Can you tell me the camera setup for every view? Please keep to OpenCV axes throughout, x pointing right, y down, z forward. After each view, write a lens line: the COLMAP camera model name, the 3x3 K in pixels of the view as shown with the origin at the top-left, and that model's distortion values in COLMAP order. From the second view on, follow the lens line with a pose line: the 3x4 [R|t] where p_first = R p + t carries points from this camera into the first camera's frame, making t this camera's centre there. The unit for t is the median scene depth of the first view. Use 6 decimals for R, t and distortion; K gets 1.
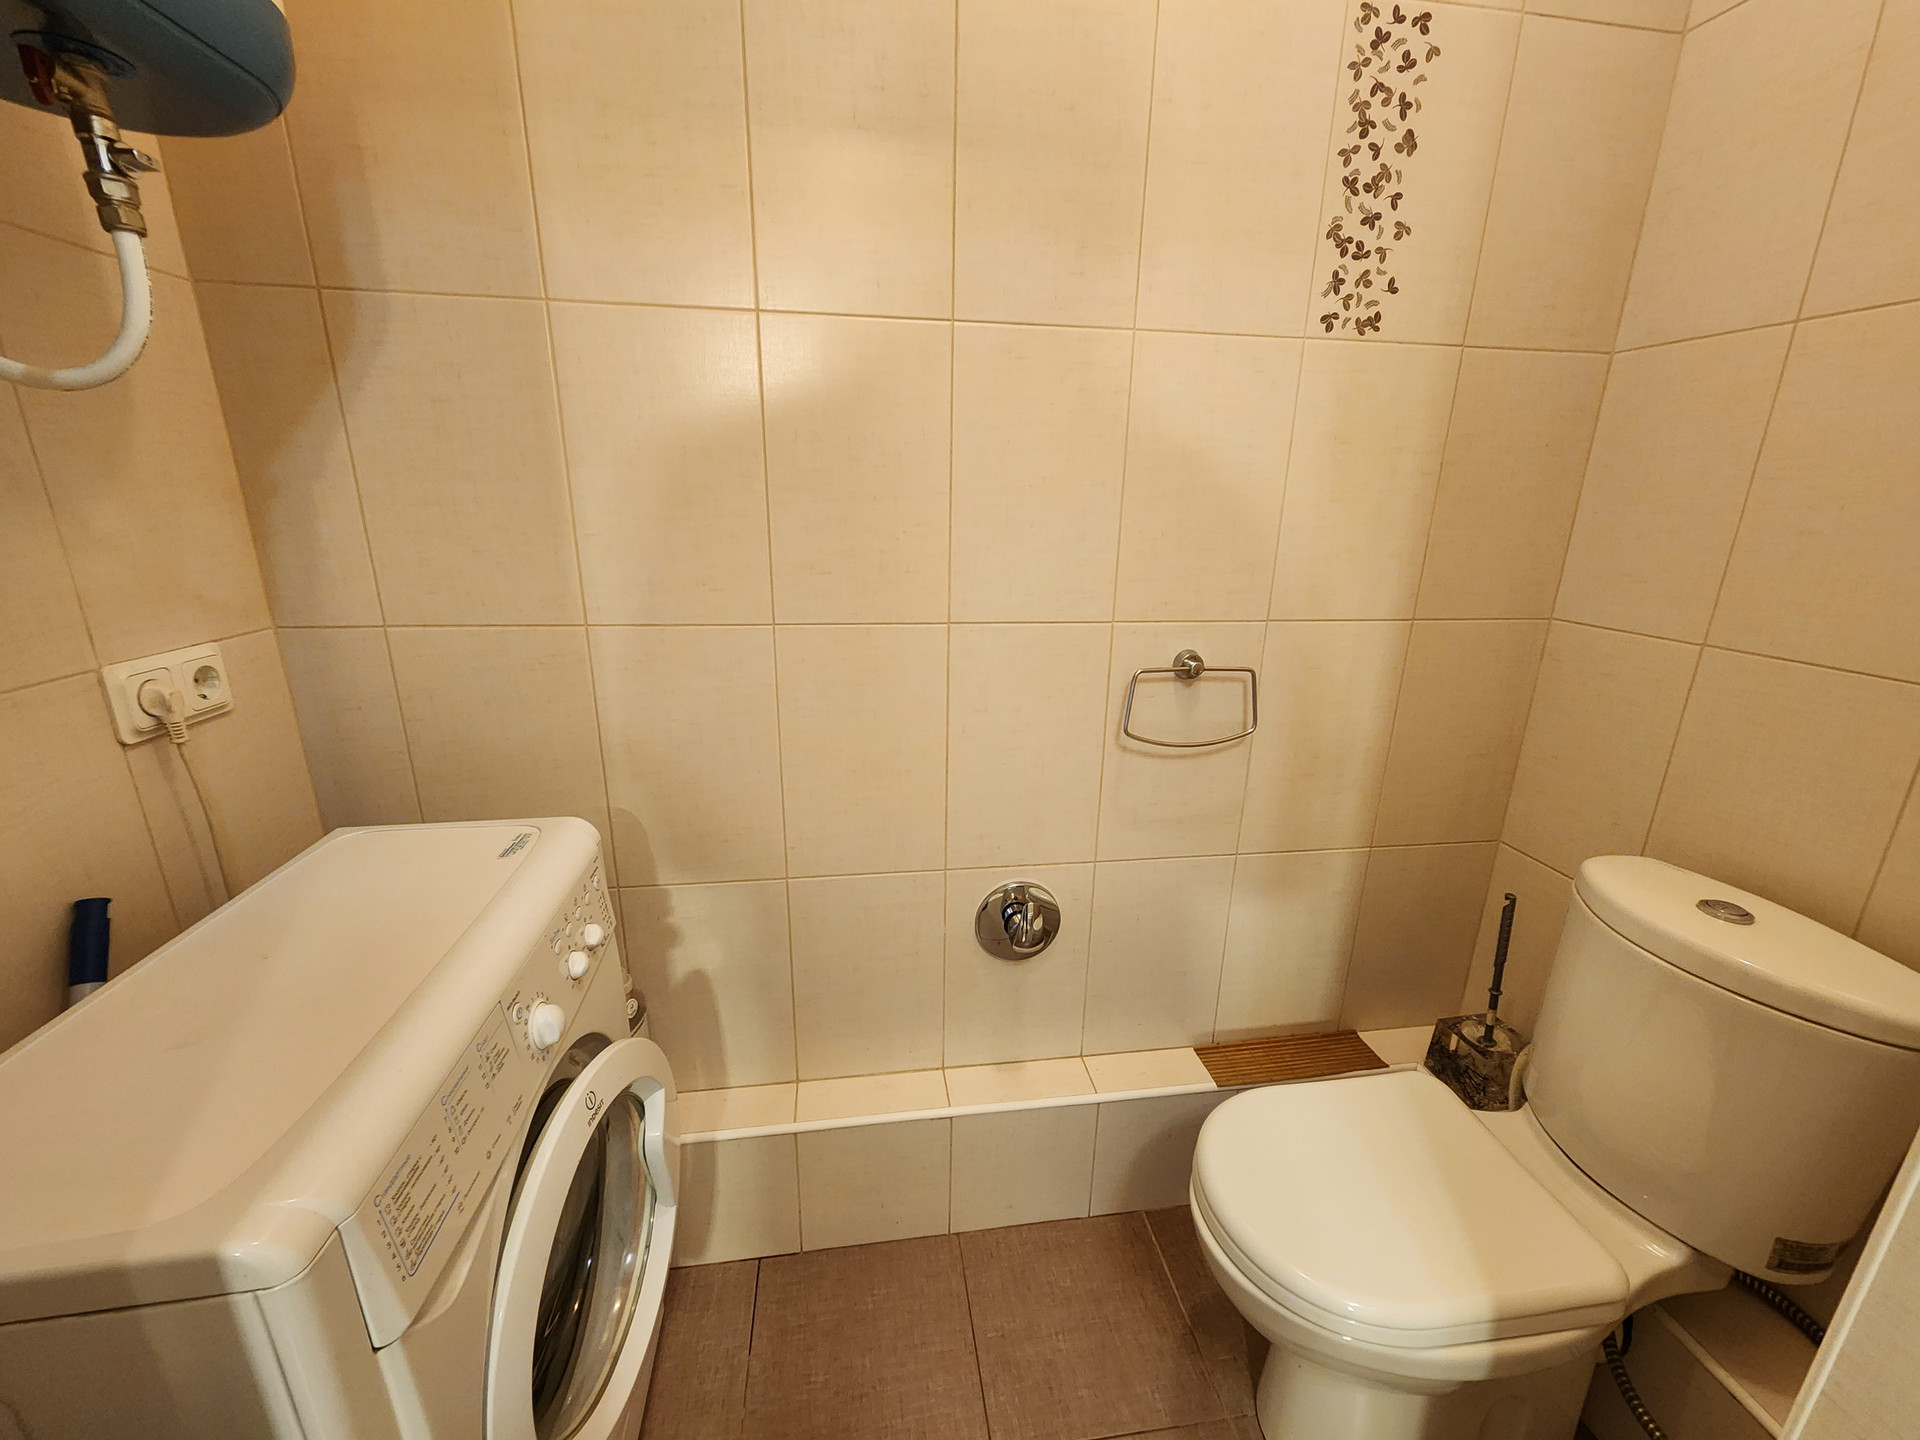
lens RADIAL K [[786.8, 0, 960.0], [0, 786.8, 722.0], [0, 0, 1]] dist [0.003133, -0.000123]
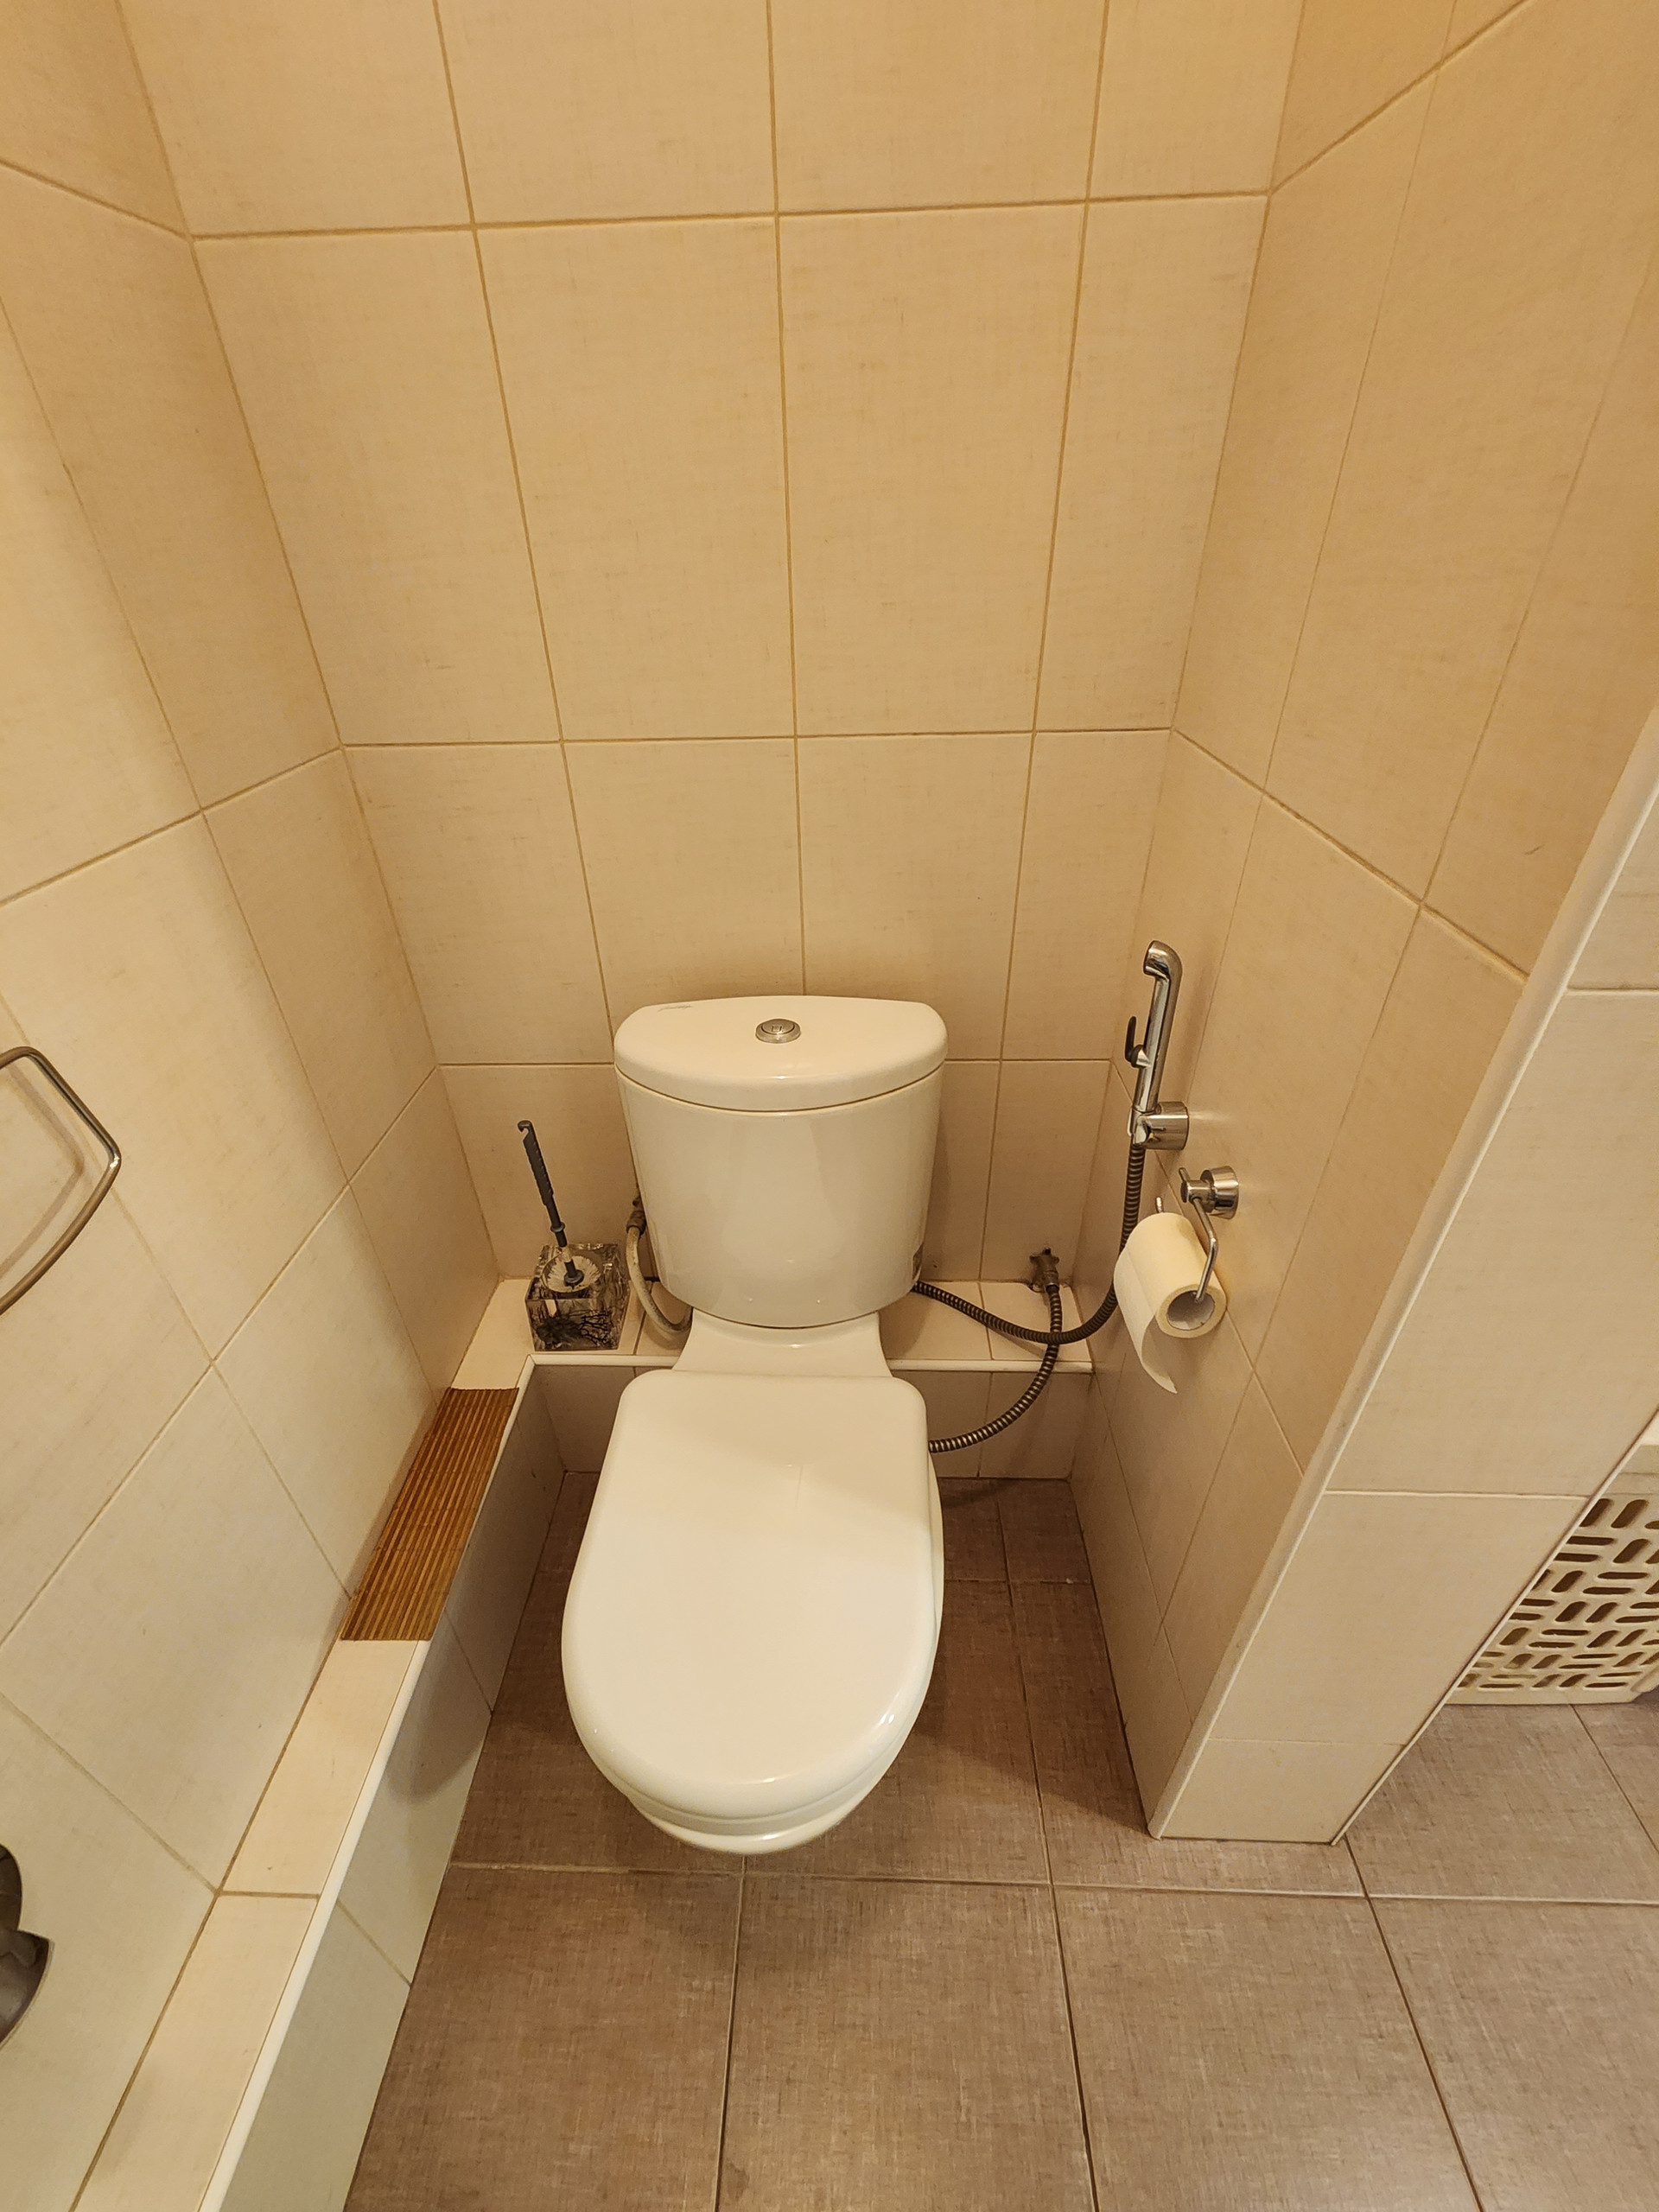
lens RADIAL K [[906.5, 0, 826.7], [0, 906.5, 1109.9], [0, 0, 1]] dist [0.003133, -0.000123]
pose [[0.174937, -0.560434, 0.809512, 0.041055], [0.301355, 0.813210, 0.497871, -0.144569], [-0.937327, 0.156855, 0.311150, 0.450255]]
